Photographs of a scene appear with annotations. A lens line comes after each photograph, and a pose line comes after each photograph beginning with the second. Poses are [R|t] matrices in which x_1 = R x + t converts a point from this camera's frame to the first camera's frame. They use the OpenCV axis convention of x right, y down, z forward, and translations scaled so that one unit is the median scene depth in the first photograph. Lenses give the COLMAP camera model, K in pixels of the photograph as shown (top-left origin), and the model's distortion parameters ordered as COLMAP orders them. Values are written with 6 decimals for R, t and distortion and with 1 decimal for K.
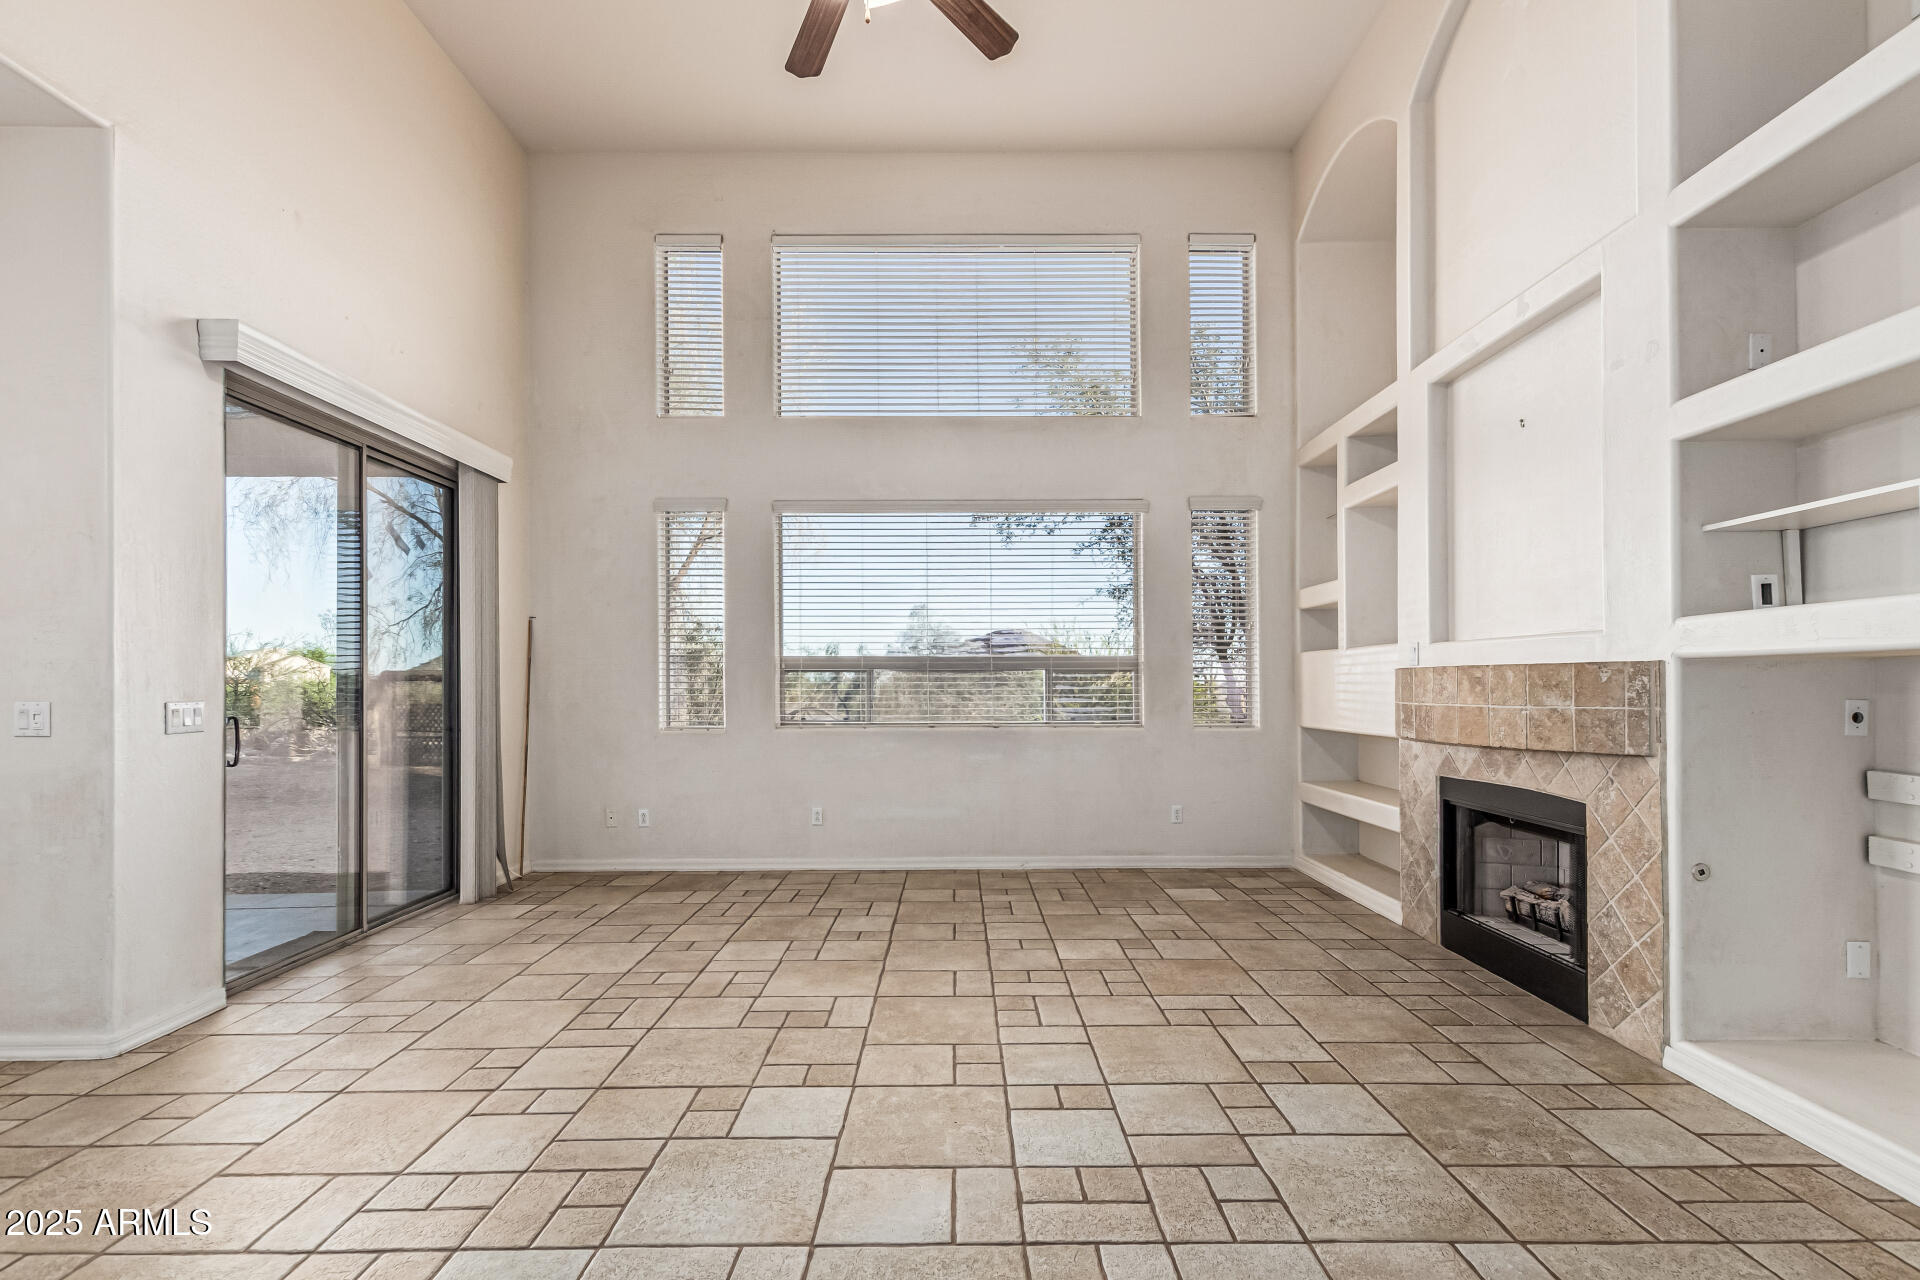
lens RADIAL K [[896.9, 0, 967.5], [0, 896.9, 680.1], [0, 0, 1]] dist [0.002192, 0.000008]
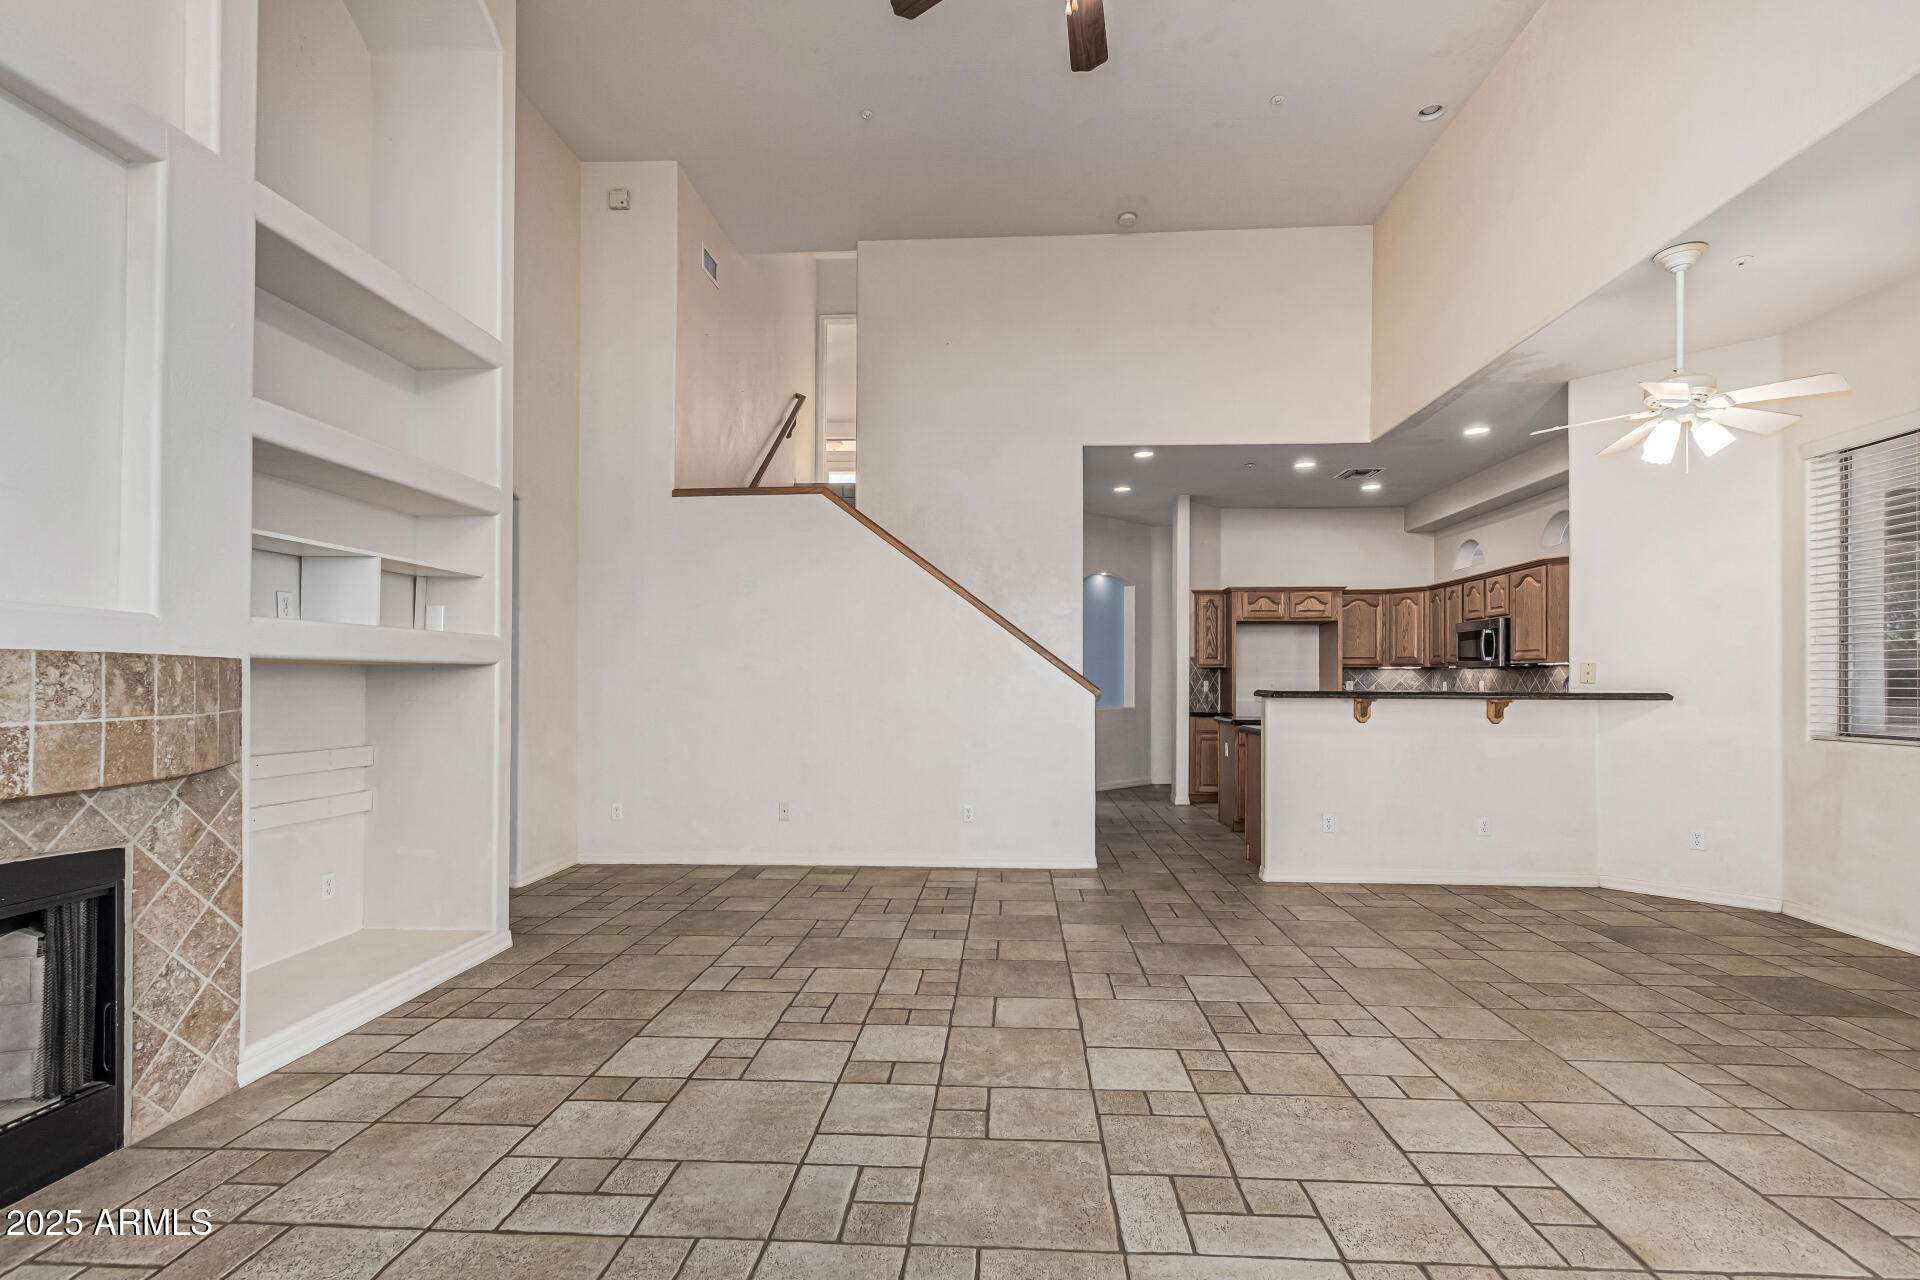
lens RADIAL K [[896.9, 0, 967.5], [0, 896.9, 680.1], [0, 0, 1]] dist [0.002192, 0.000008]
pose [[-0.997711, 0.001903, 0.067593, -0.053151], [0.001398, 0.999971, -0.007517, 0.008682], [-0.067606, -0.007406, -0.997685, 1.827040]]
